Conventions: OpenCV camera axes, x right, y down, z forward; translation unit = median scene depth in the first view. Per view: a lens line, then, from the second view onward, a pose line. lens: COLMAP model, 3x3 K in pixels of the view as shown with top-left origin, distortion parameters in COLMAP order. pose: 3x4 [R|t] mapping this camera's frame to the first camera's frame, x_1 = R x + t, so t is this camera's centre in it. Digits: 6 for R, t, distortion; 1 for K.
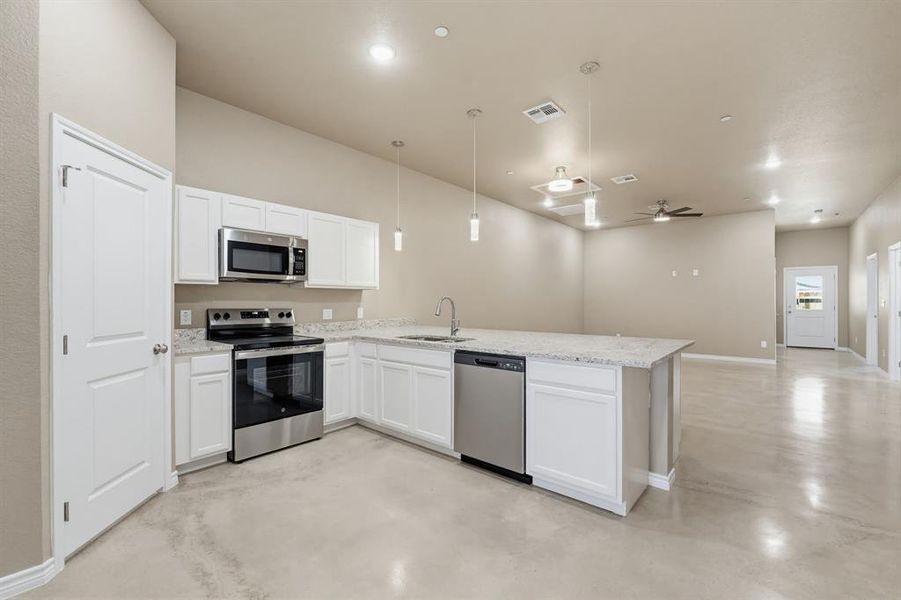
lens RADIAL K [[382.6, 0, 445.6], [0, 382.6, 302.2], [0, 0, 1]] dist [-0.005536, -0.000434]
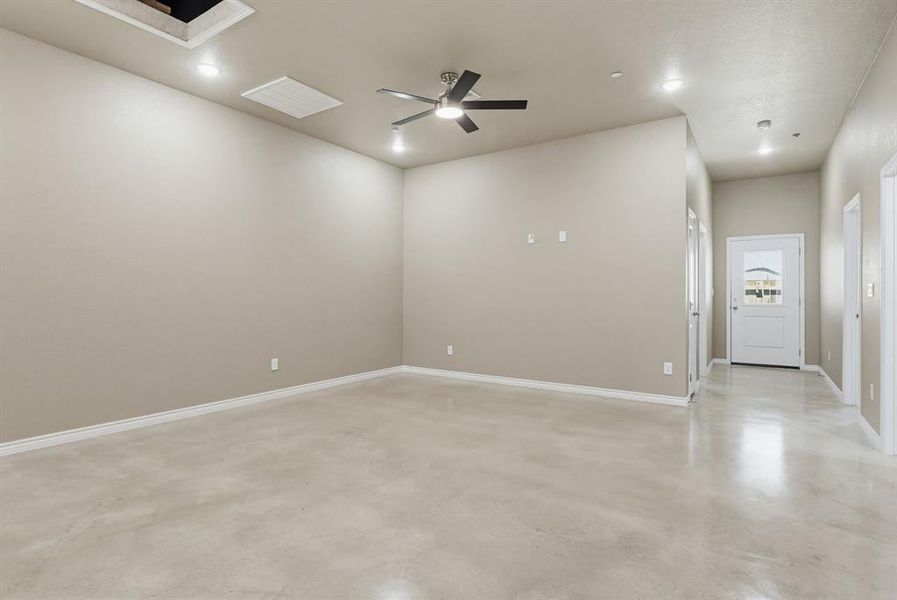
lens RADIAL K [[441.9, 0, 451.2], [0, 441.9, 293.2], [0, 0, 1]] dist [-0.002677, -0.003160]
pose [[0.995363, 0.007213, 0.095924, 0.403291], [-0.006626, 0.999957, -0.006429, 0.010185], [-0.095966, 0.005764, 0.995368, 0.351341]]
